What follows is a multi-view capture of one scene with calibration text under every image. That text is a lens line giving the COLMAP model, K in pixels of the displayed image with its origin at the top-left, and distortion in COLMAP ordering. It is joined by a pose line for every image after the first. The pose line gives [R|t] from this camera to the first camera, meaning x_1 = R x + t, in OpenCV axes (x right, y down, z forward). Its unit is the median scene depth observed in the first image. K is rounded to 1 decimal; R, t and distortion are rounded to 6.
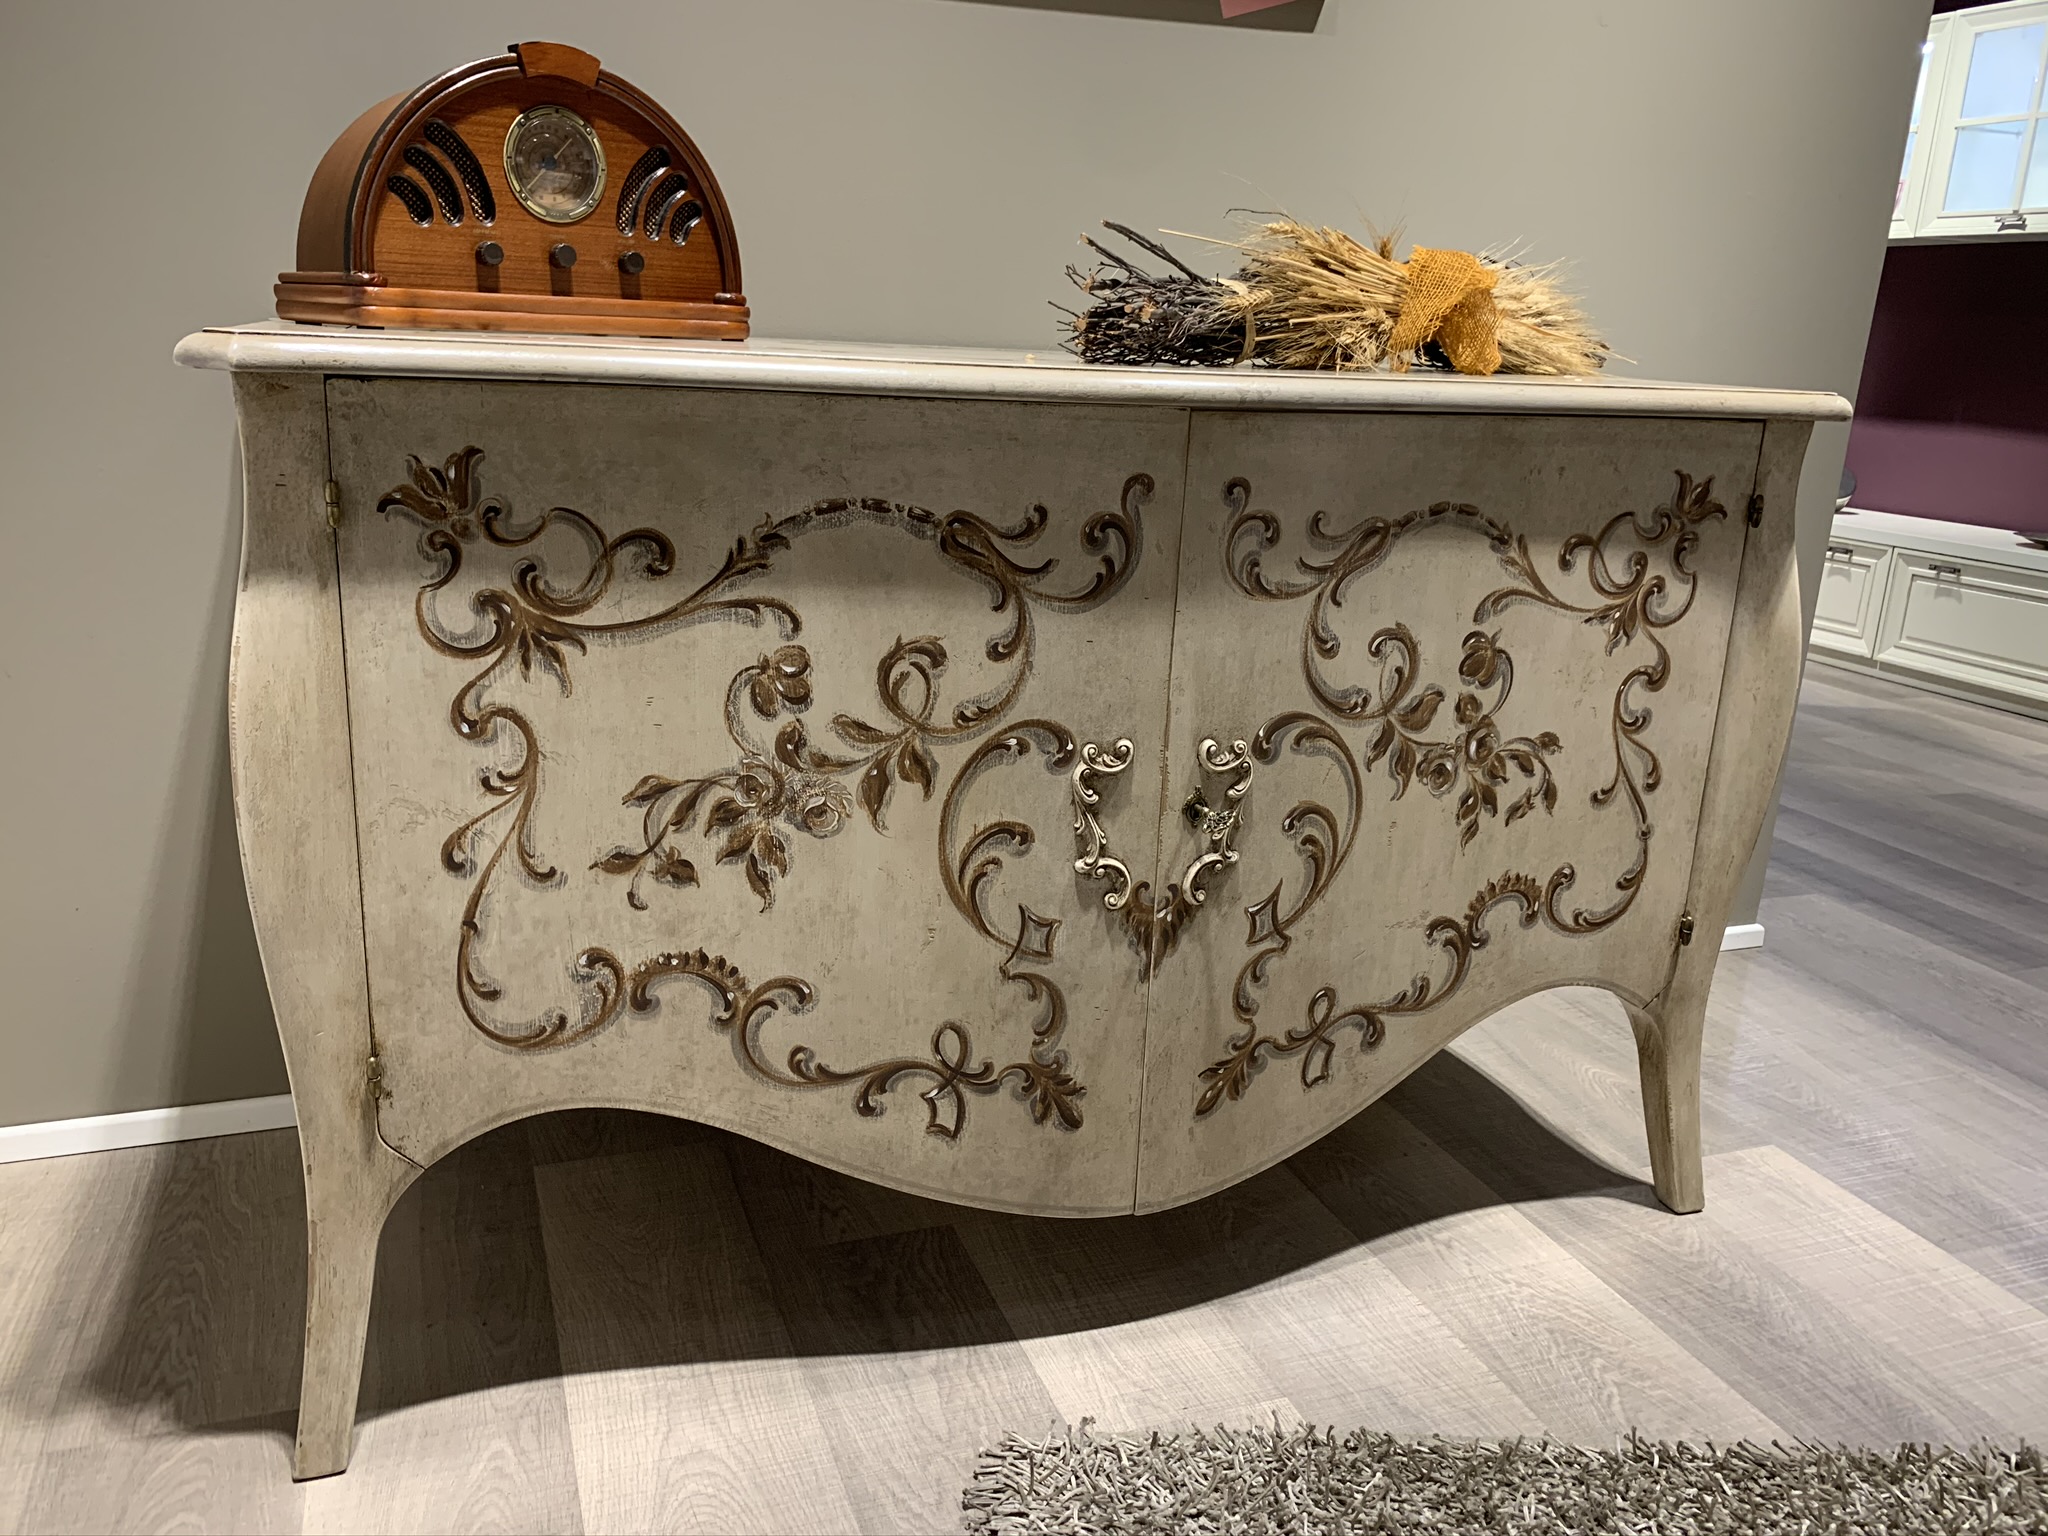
lens RADIAL K [[1541.0, 0, 1029.1], [0, 1541.0, 757.7], [0, 0, 1]] dist [0.012245, -0.022563]
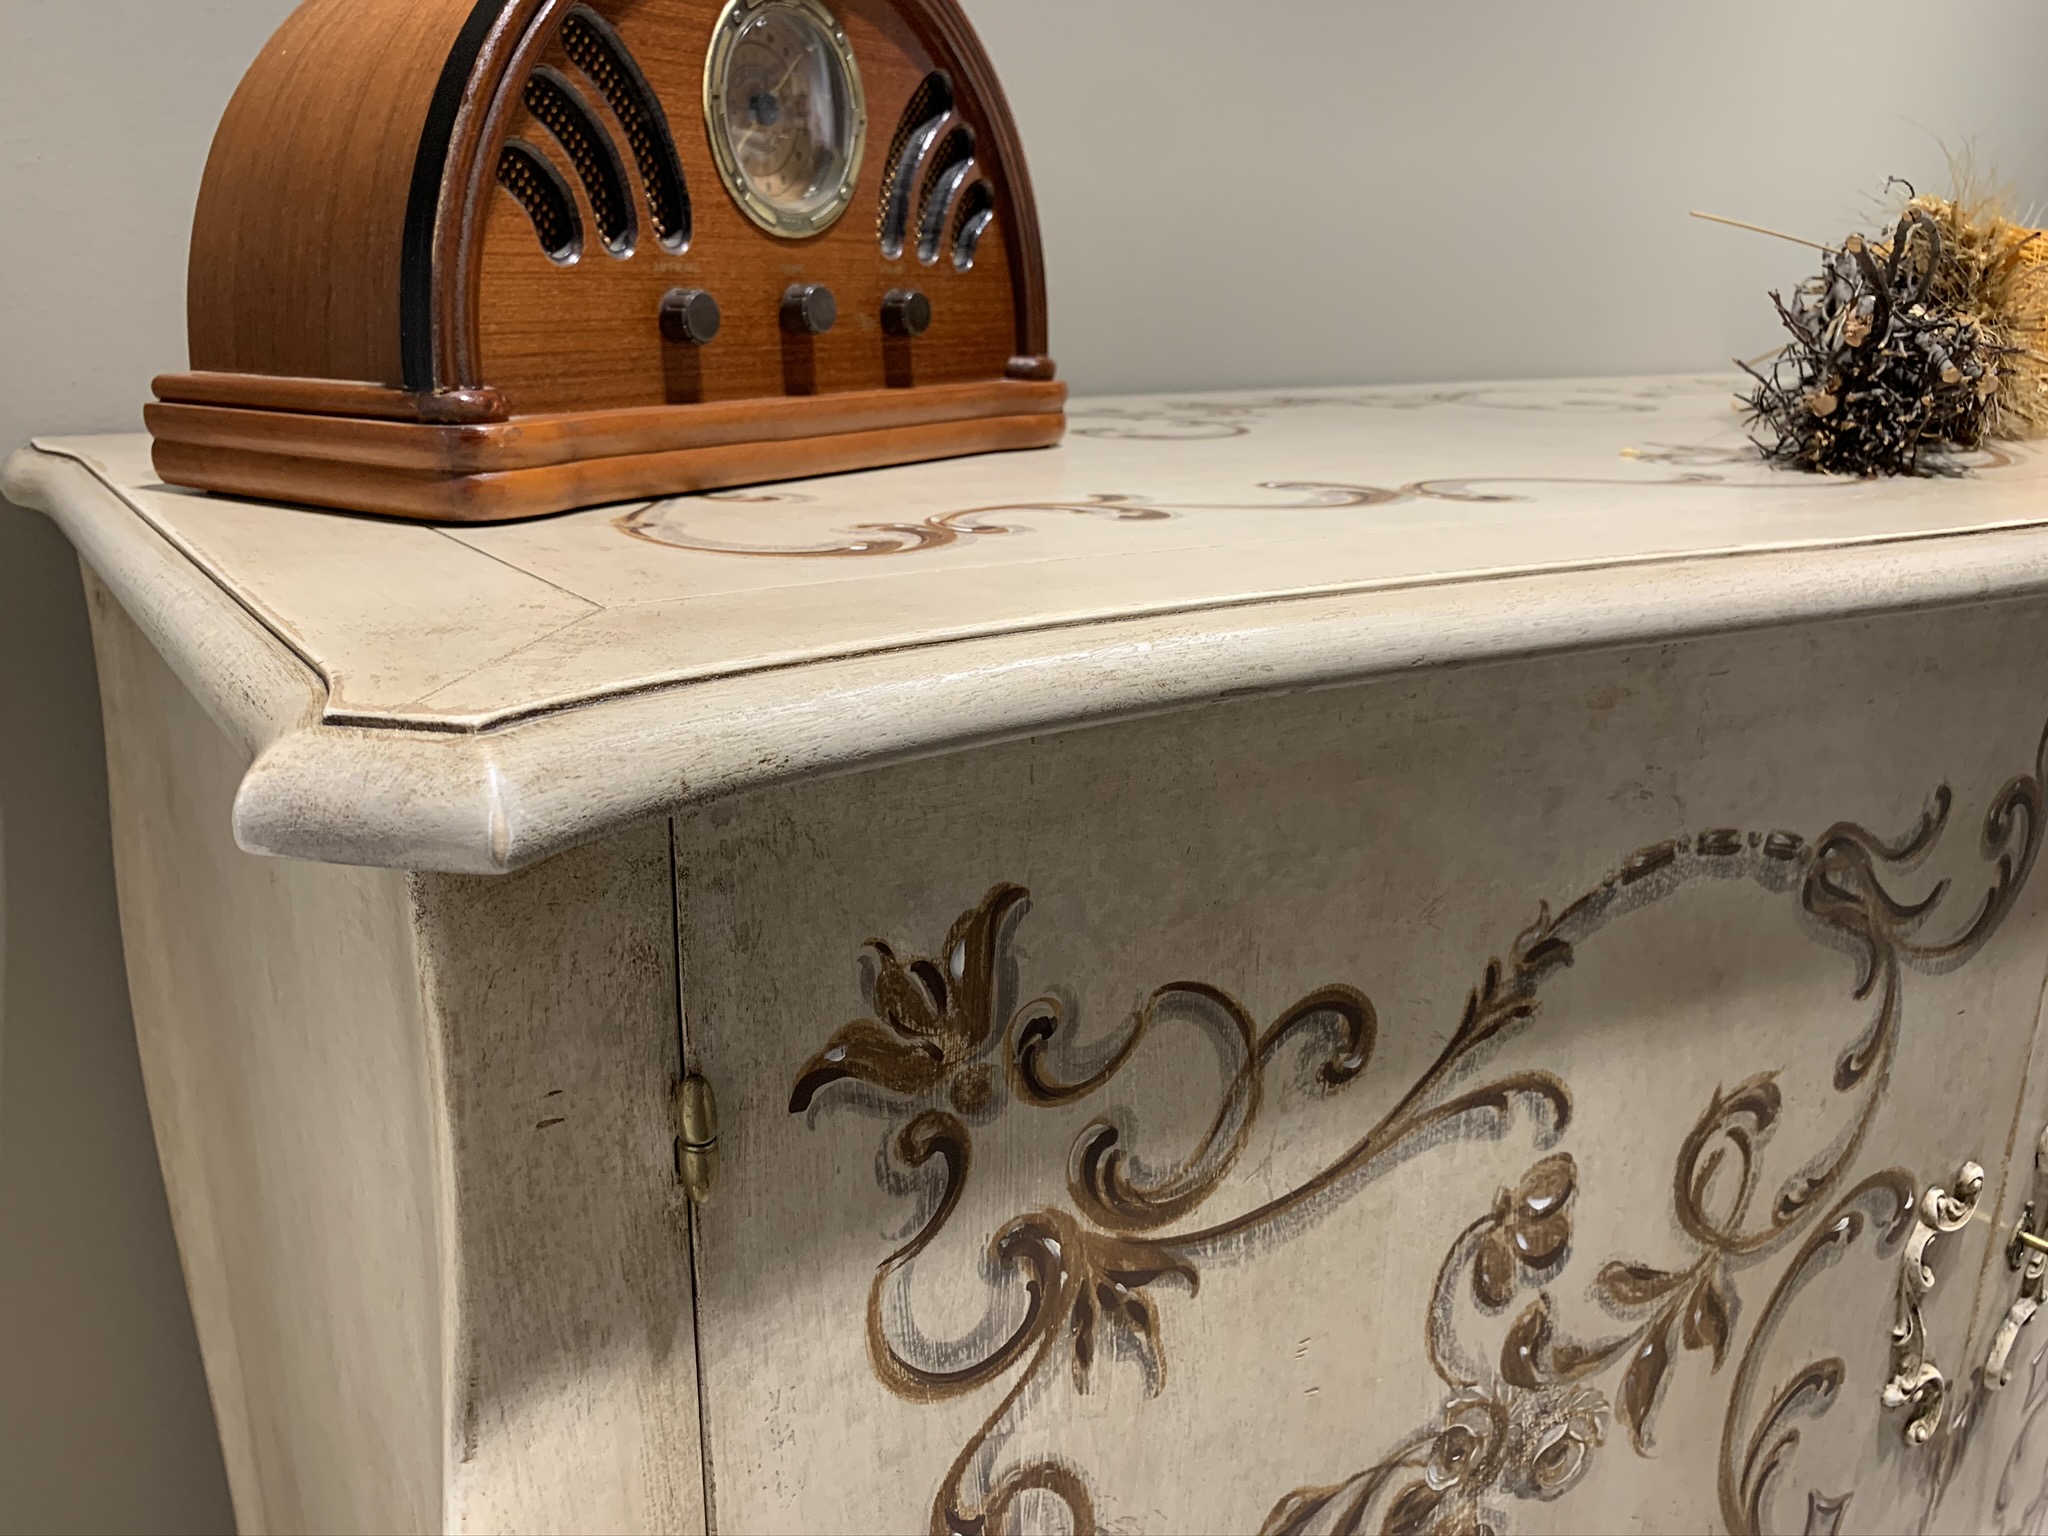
lens RADIAL K [[1586.0, 0, 1033.5], [0, 1586.0, 758.6], [0, 0, 1]] dist [0.083428, -0.144324]
pose [[0.972389, -0.102845, 0.209484, -0.398529], [0.097763, 0.994612, 0.034497, -0.226053], [-0.211903, -0.013065, 0.977203, 0.575434]]
